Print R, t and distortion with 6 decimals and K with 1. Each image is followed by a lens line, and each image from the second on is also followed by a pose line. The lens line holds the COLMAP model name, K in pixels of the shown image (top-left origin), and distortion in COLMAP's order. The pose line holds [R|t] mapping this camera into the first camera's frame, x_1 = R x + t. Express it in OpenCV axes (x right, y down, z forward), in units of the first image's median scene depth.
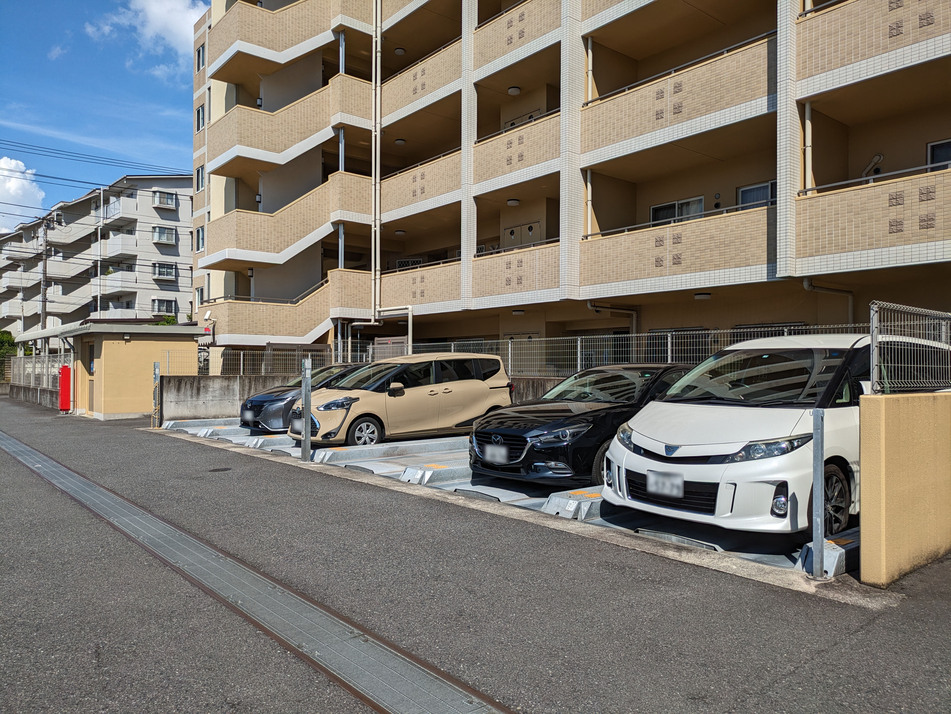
lens RADIAL K [[718.9, 0, 475.5], [0, 718.9, 357.0], [0, 0, 1]] dist [0.038809, -0.002138]
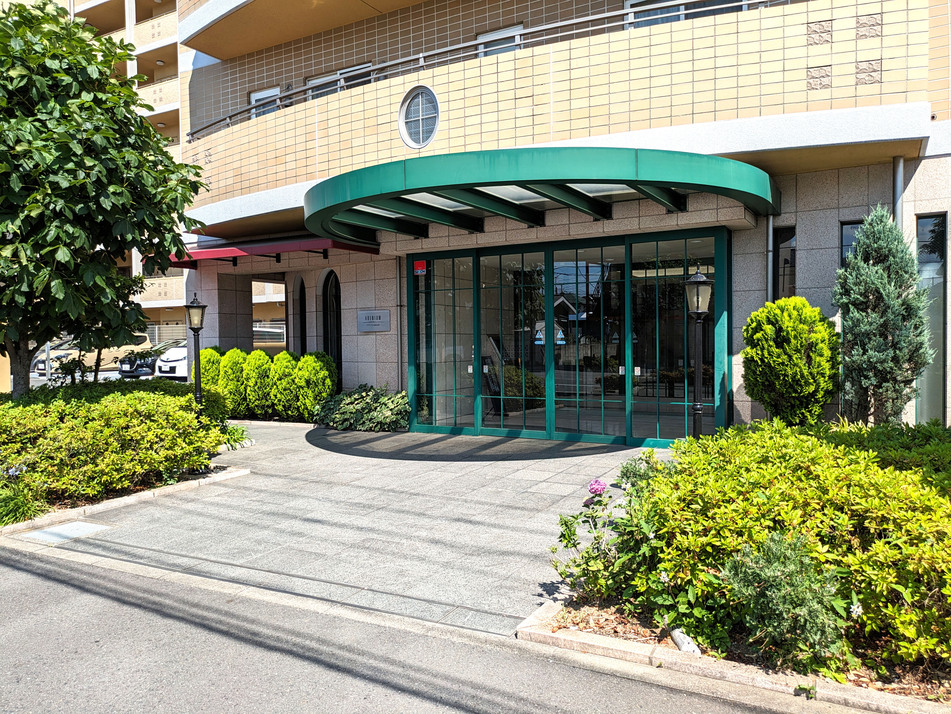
lens RADIAL K [[718.9, 0, 475.5], [0, 718.9, 357.0], [0, 0, 1]] dist [0.038809, -0.002138]
pose [[0.938115, -0.022651, 0.345583, 0.184310], [0.009295, 0.999146, 0.040256, -0.009057], [-0.346200, -0.034552, 0.937524, -1.232083]]
